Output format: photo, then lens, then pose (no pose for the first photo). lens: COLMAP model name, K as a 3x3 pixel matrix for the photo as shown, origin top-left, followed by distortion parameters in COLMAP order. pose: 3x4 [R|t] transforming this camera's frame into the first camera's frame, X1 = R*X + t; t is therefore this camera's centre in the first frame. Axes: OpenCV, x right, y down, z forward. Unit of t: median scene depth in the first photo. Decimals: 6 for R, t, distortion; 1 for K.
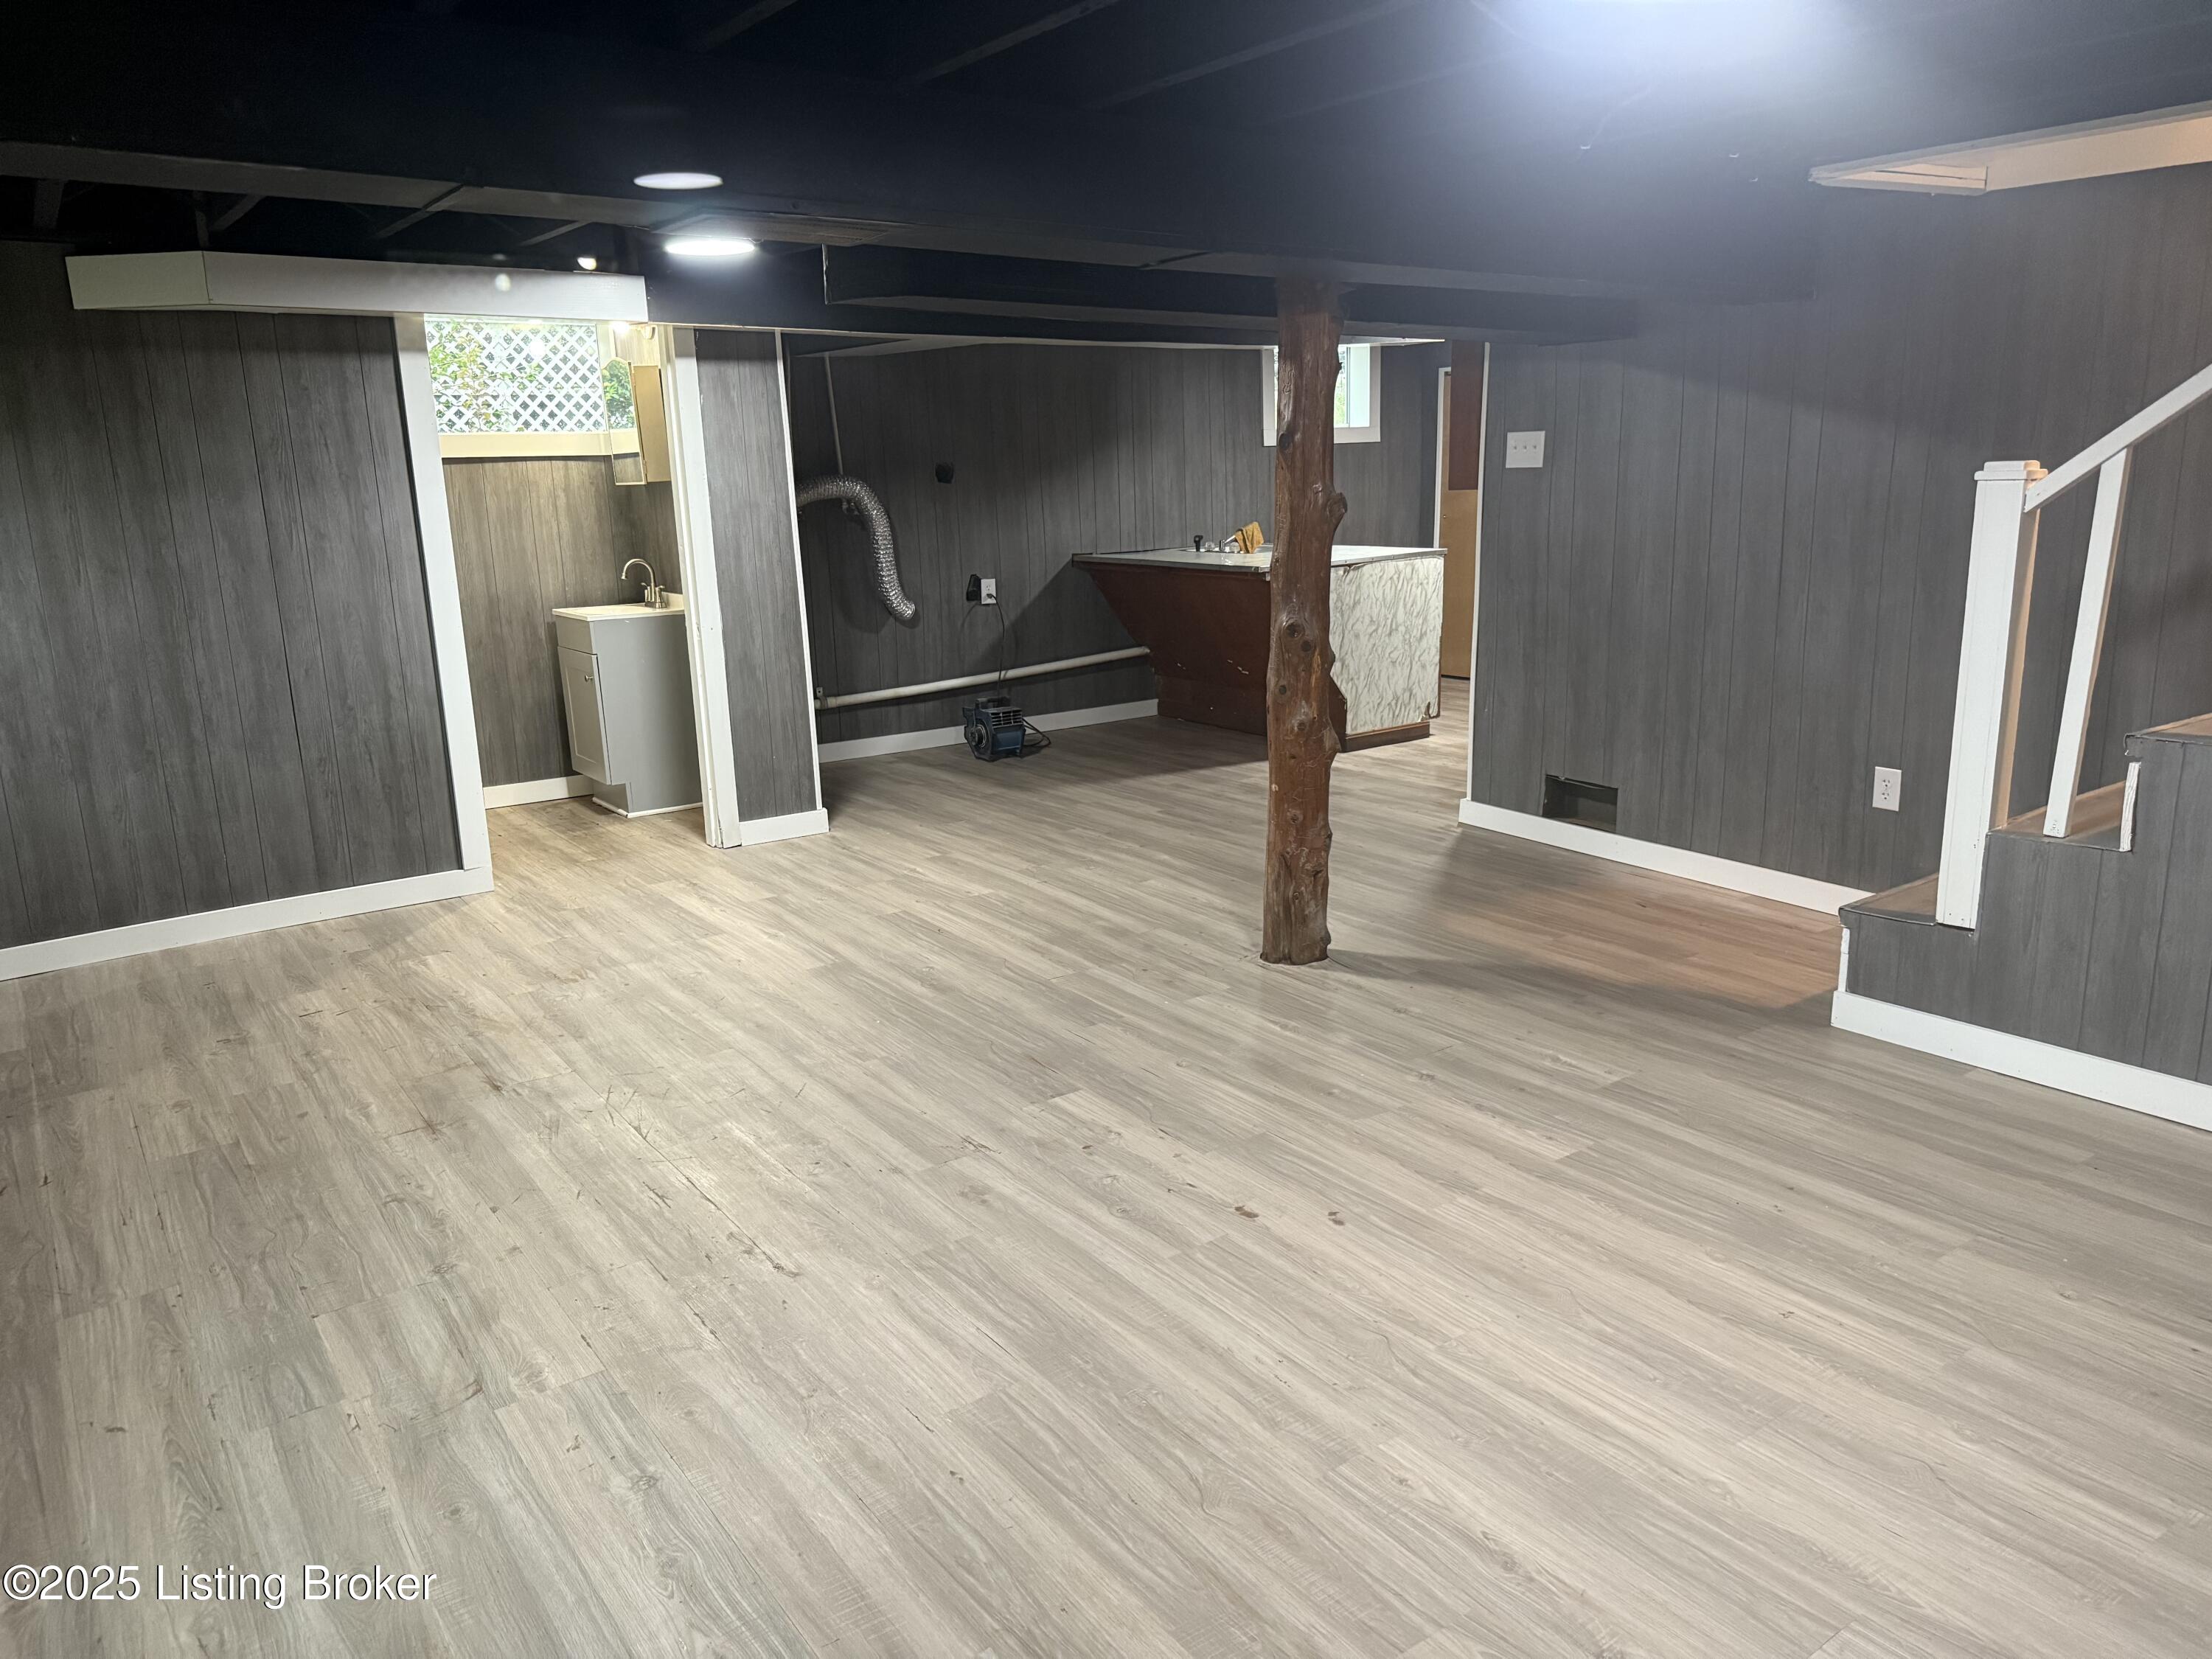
lens RADIAL K [[1603.4, 0, 1109.5], [0, 1603.4, 832.9], [0, 0, 1]] dist [0.019502, -0.013777]
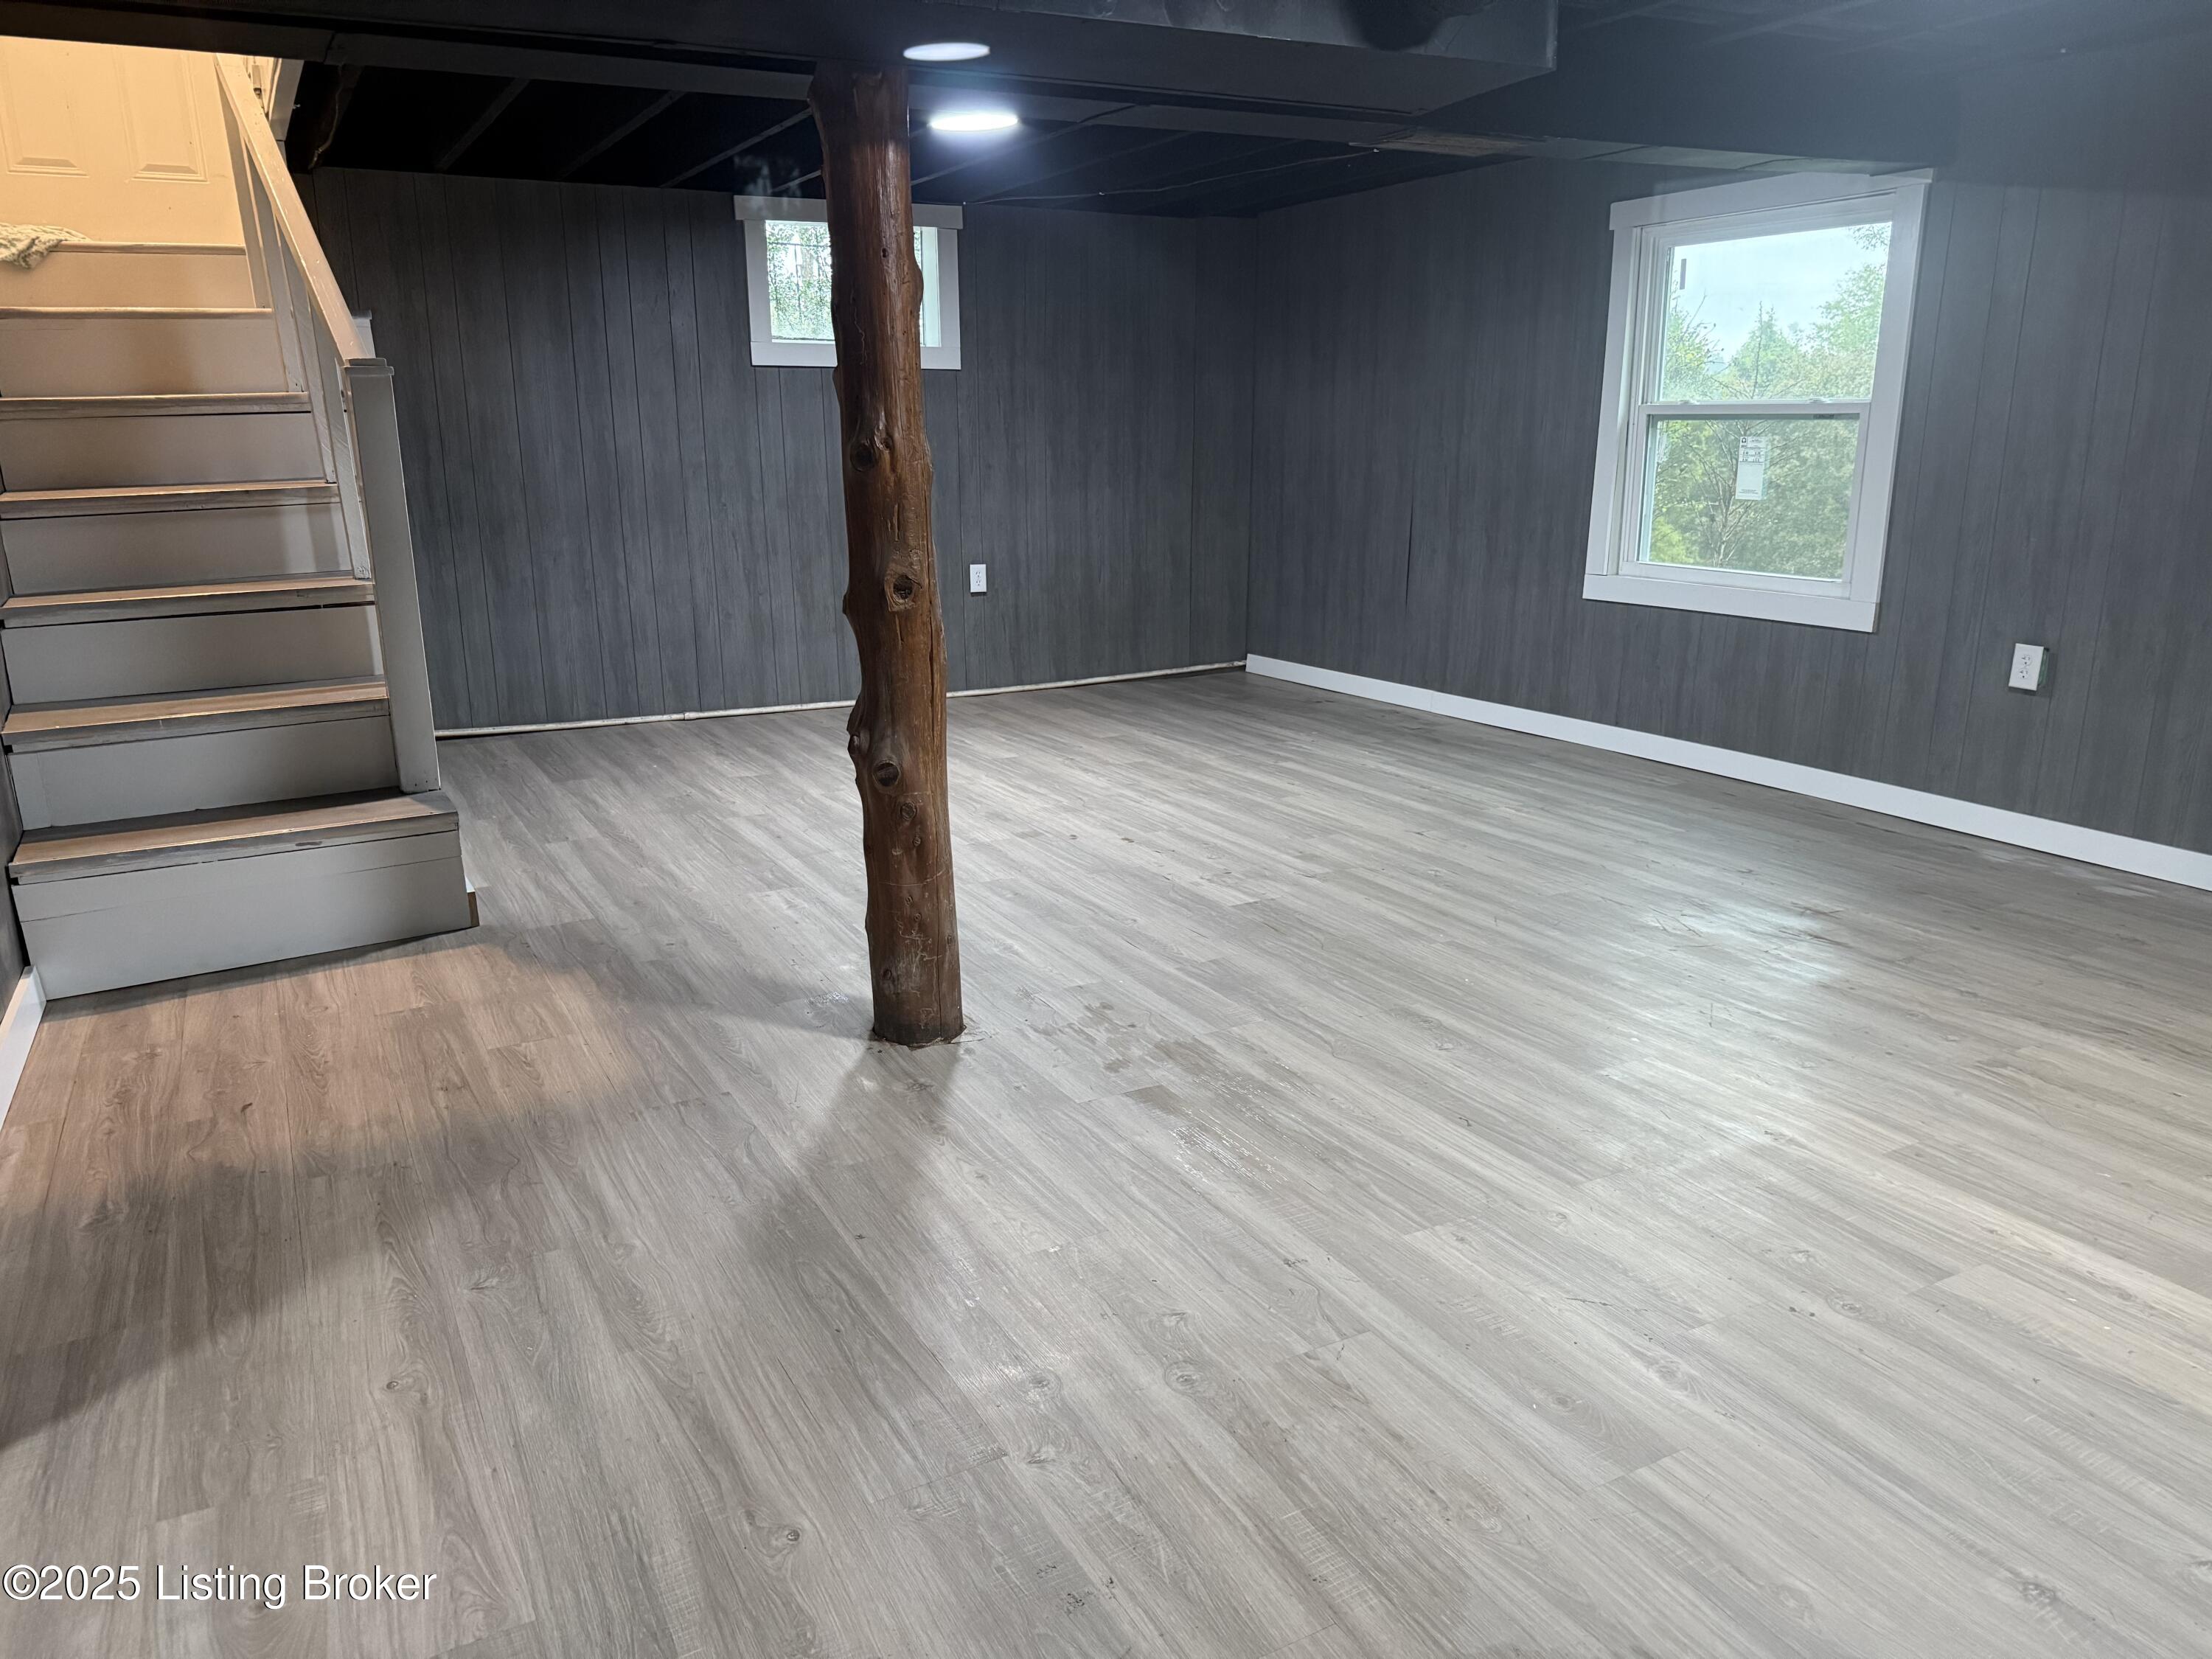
lens RADIAL K [[1603.4, 0, 1106.9], [0, 1603.4, 833.0], [0, 0, 1]] dist [0.019502, -0.013777]
pose [[-0.993124, 0.005363, 0.116942, -0.052401], [0.058191, 0.889410, 0.453391, -0.327665], [-0.101578, 0.457079, -0.883607, 1.640552]]
